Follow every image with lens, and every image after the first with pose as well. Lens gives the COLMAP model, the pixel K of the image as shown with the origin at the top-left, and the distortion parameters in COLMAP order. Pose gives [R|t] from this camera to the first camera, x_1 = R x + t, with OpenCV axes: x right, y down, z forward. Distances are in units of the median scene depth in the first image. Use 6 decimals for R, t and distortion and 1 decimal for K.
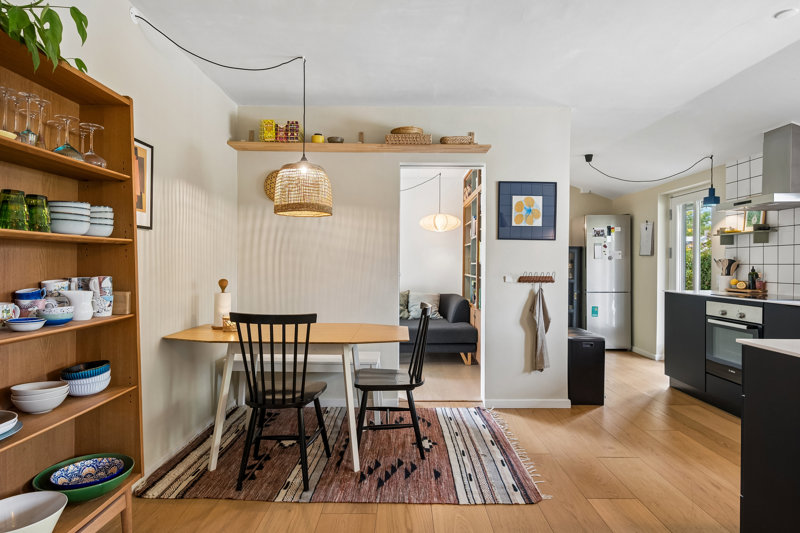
lens RADIAL K [[451.4, 0, 400.0], [0, 451.4, 266.5], [0, 0, 1]] dist [-0.000037, 0.000197]
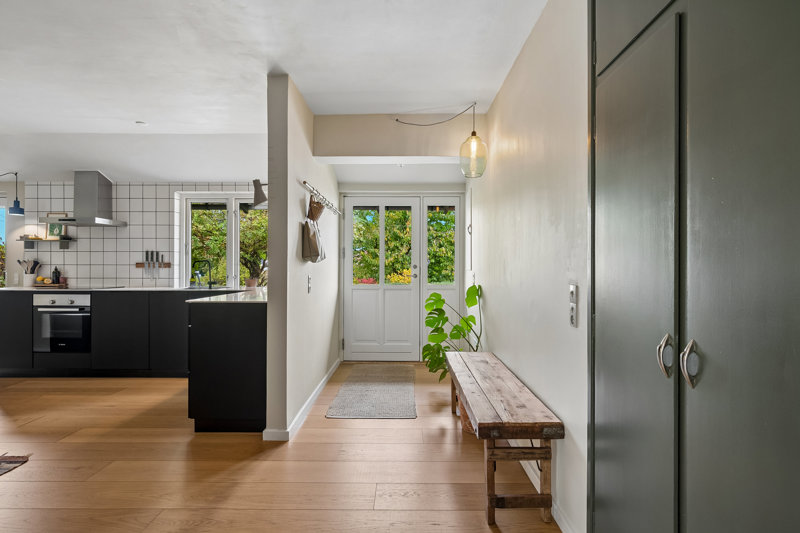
lens RADIAL K [[427.2, 0, 400.0], [0, 427.2, 266.5], [0, 0, 1]] dist [0.001870, 0.000031]
pose [[0.000501, -0.003715, 0.999993, -0.468913], [0.001799, 0.999991, 0.003714, -0.002623], [-0.999998, 0.001797, 0.000508, -0.006786]]
